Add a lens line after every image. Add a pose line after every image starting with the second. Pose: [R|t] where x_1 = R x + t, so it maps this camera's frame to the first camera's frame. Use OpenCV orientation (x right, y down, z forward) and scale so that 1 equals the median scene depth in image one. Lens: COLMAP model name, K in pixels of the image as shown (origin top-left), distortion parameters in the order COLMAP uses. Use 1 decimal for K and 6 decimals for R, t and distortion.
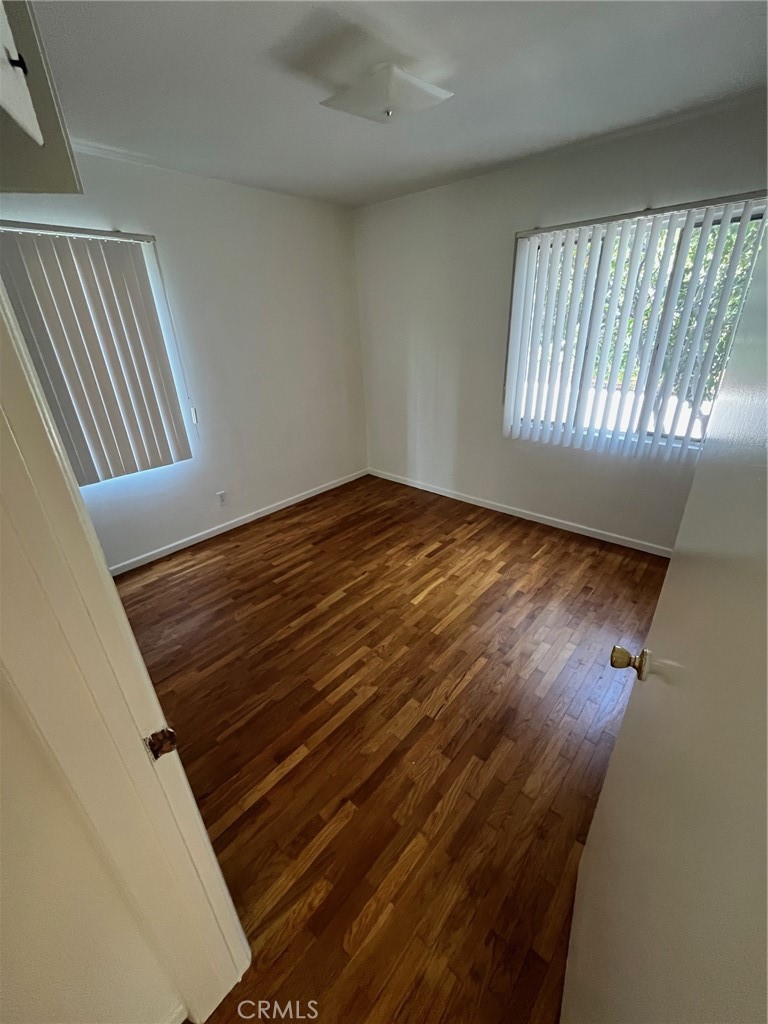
lens RADIAL K [[413.7, 0, 388.4], [0, 413.7, 513.1], [0, 0, 1]] dist [-0.000444, 0.000022]
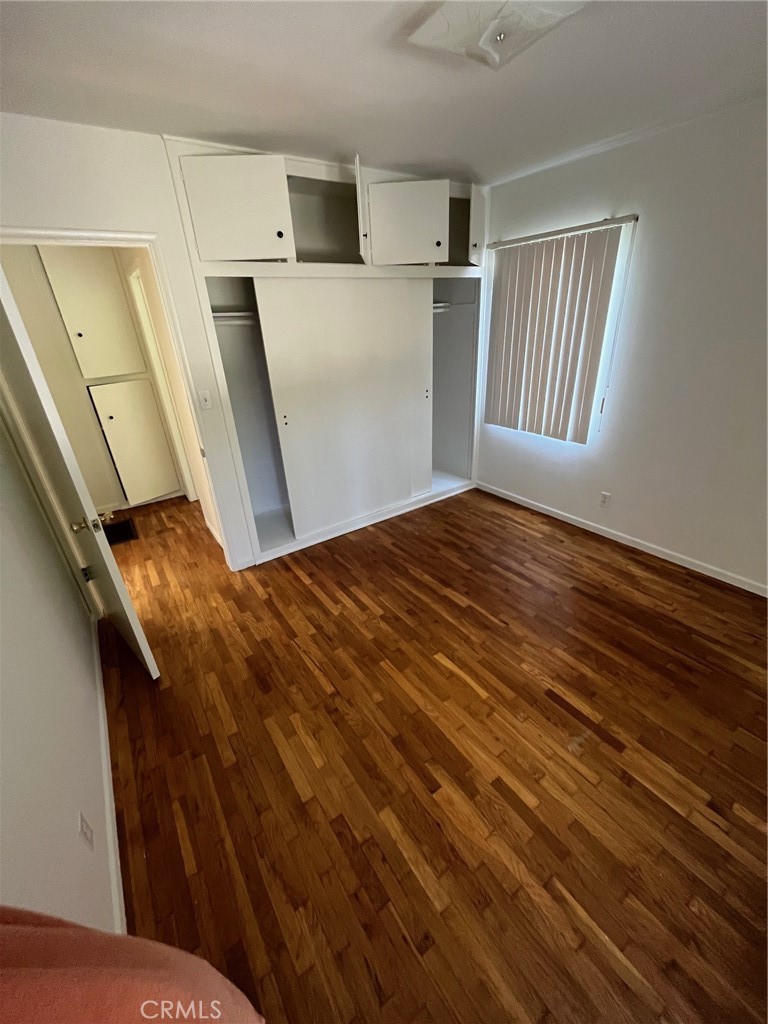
lens RADIAL K [[413.7, 0, 384.4], [0, 413.7, 511.1], [0, 0, 1]] dist [-0.000444, 0.000022]
pose [[-0.239773, 0.456434, -0.856841, 0.652176], [-0.356319, 0.779618, 0.515008, -0.399512], [0.903076, 0.428794, -0.024296, 0.750196]]
